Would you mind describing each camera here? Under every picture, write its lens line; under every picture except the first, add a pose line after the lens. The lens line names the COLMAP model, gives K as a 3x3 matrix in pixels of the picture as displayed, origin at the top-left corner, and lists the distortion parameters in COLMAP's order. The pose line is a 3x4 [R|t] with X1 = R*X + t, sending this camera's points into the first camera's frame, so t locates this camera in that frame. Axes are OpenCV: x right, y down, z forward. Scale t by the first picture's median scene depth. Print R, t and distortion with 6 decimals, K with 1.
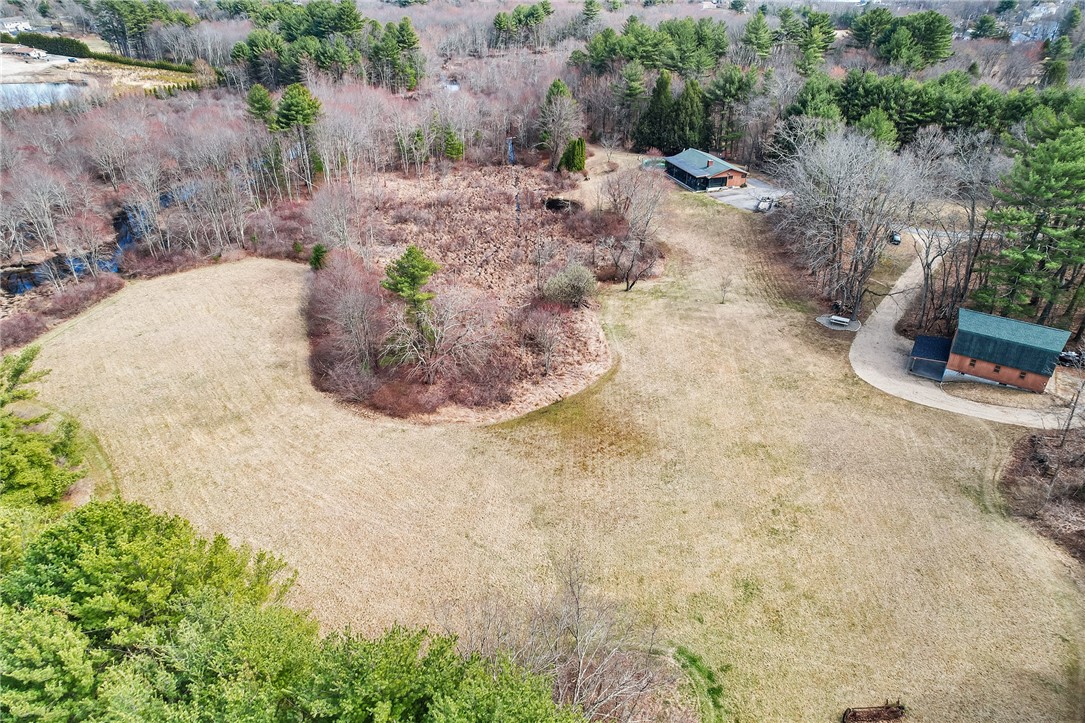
lens RADIAL K [[703.1, 0, 542.5], [0, 703.1, 361.5], [0, 0, 1]] dist [-0.081225, 0.077613]
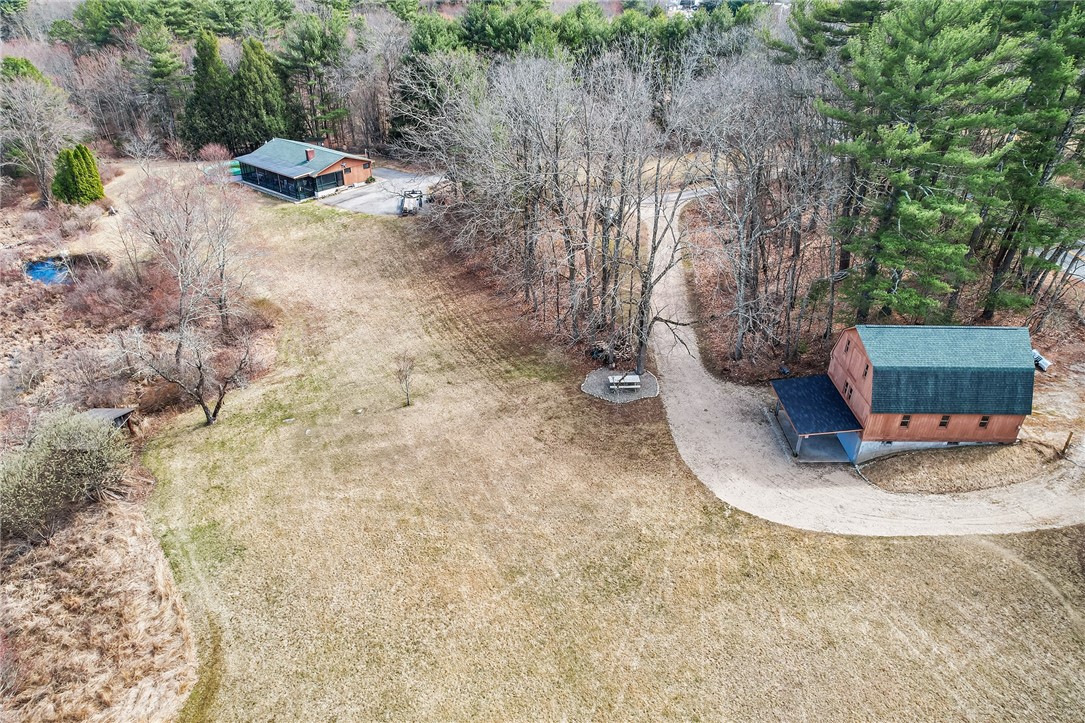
lens RADIAL K [[703.1, 0, 542.5], [0, 703.1, 361.5], [0, 0, 1]] dist [-0.081225, 0.077613]
pose [[0.851006, -0.263190, 0.454444, 0.092199], [0.267452, 0.961927, 0.056259, -0.089982], [-0.451949, 0.073665, 0.888997, 0.392239]]
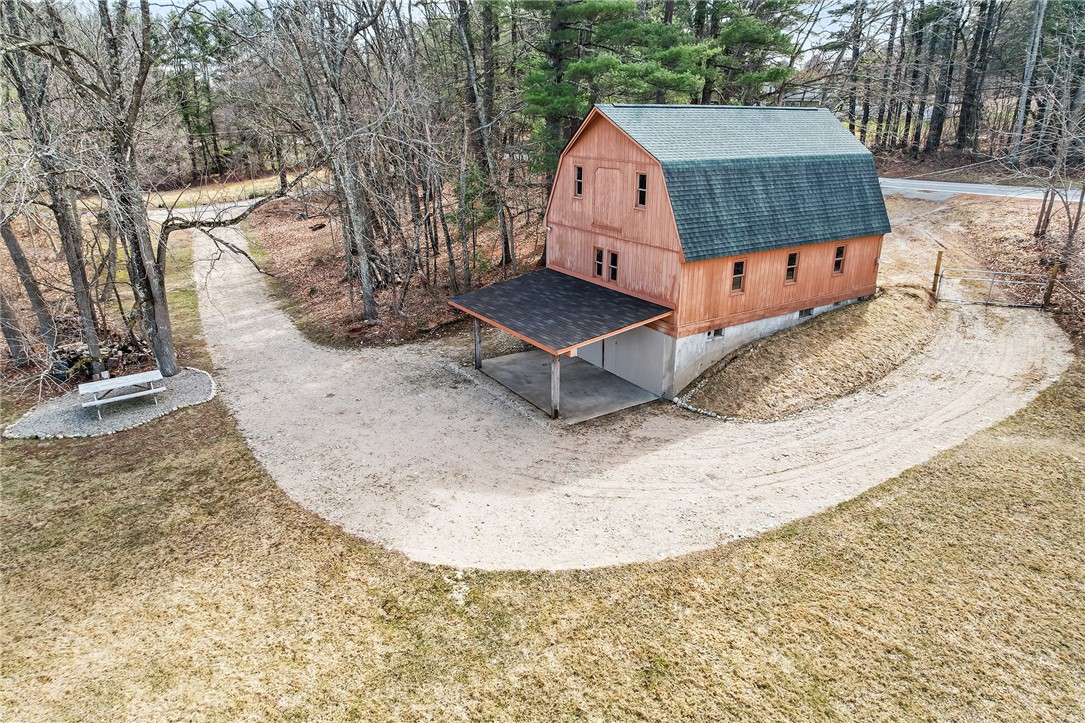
lens RADIAL K [[703.1, 0, 542.5], [0, 703.1, 361.5], [0, 0, 1]] dist [-0.081225, 0.077613]
pose [[0.427091, -0.321598, 0.845085, 0.218623], [0.467859, 0.878373, 0.097818, -0.018141], [-0.773758, 0.353603, 0.525607, 0.564688]]
